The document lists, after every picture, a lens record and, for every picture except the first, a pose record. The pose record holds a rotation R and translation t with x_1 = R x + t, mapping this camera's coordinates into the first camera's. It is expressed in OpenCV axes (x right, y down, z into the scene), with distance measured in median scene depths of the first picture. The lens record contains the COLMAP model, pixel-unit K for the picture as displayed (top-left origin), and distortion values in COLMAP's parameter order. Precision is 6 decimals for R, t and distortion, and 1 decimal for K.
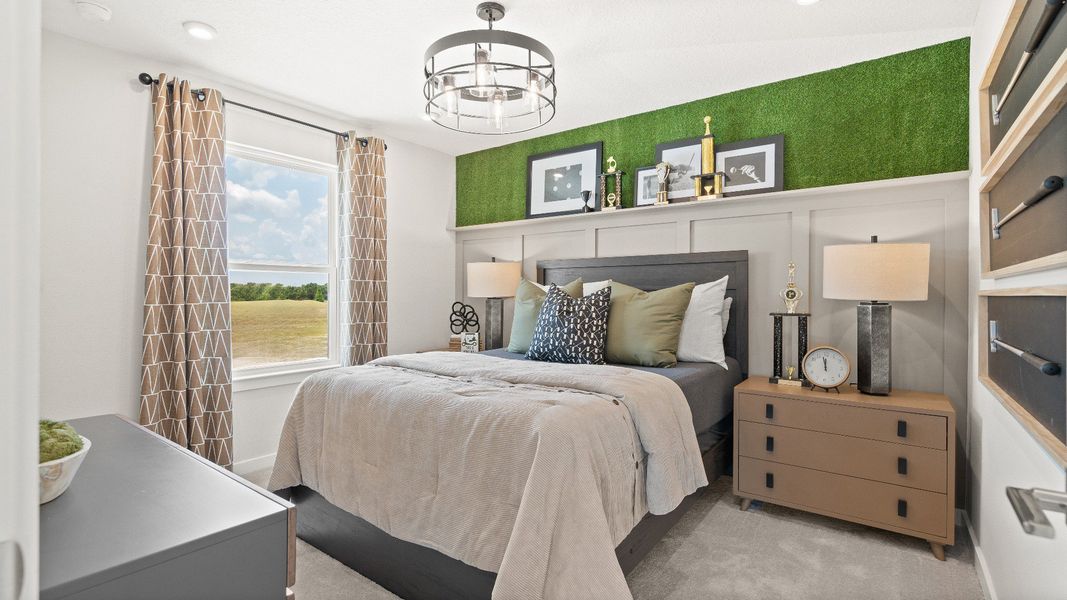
lens RADIAL K [[491.1, 0, 533.1], [0, 491.1, 294.4], [0, 0, 1]] dist [-0.001083, 0.000483]
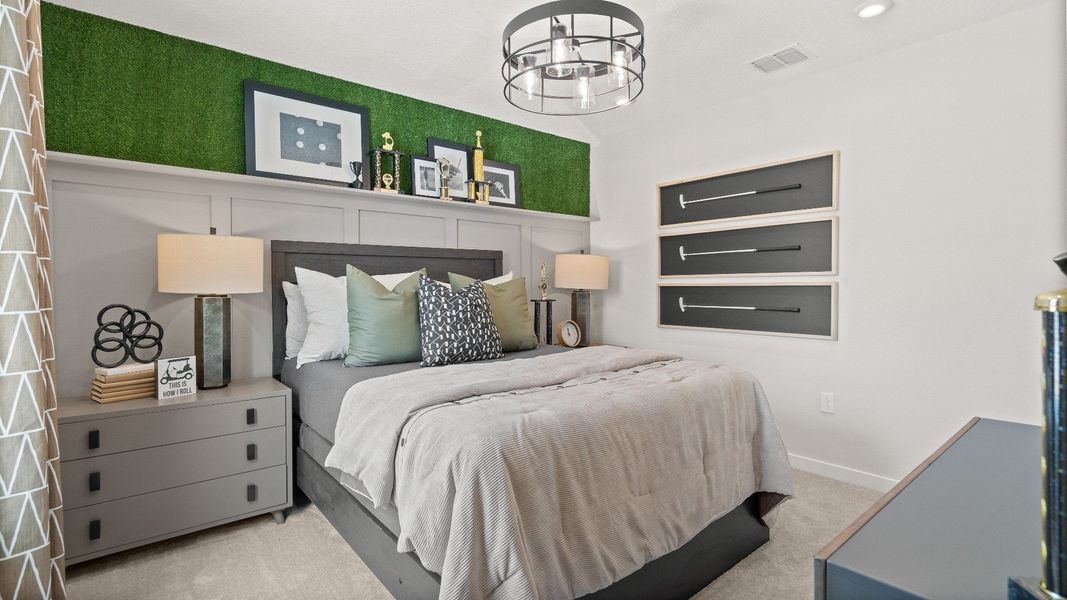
lens RADIAL K [[491.1, 0, 530.7], [0, 491.1, 292.9], [0, 0, 1]] dist [-0.001083, 0.000483]
pose [[0.246755, -0.016866, 0.968931, -0.686061], [0.006120, 0.999856, 0.015846, -0.003129], [-0.969059, 0.002020, 0.246823, 0.566357]]
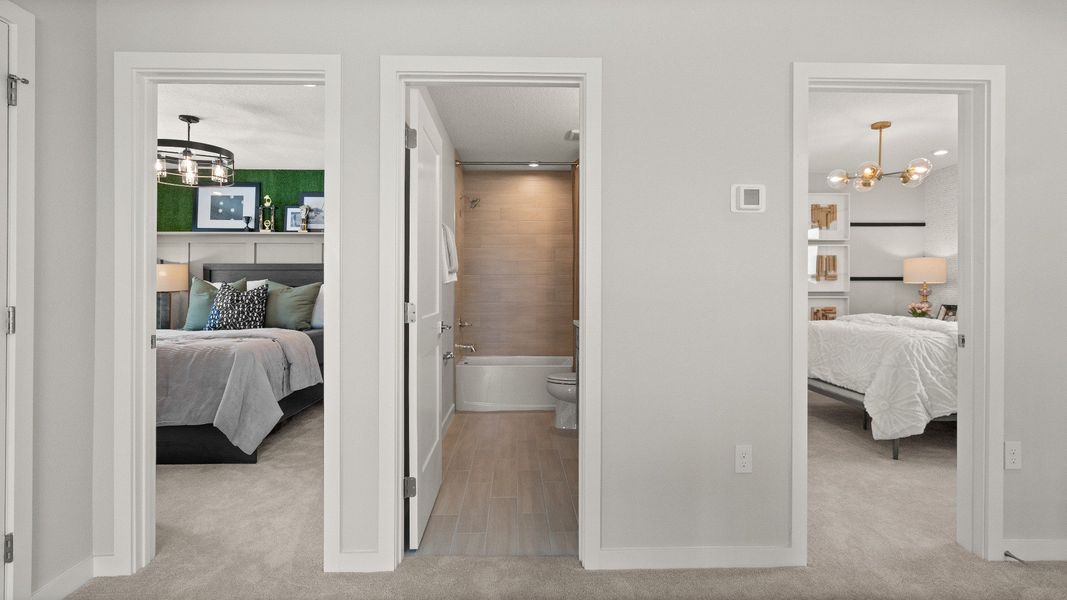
lens RADIAL K [[491.1, 0, 528.2], [0, 491.1, 286.1], [0, 0, 1]] dist [-0.001083, 0.000483]
pose [[0.788915, 0.002742, 0.614496, -0.135529], [0.000883, 0.999984, -0.005596, -0.000210], [-0.614502, 0.004958, 0.788900, -0.680777]]
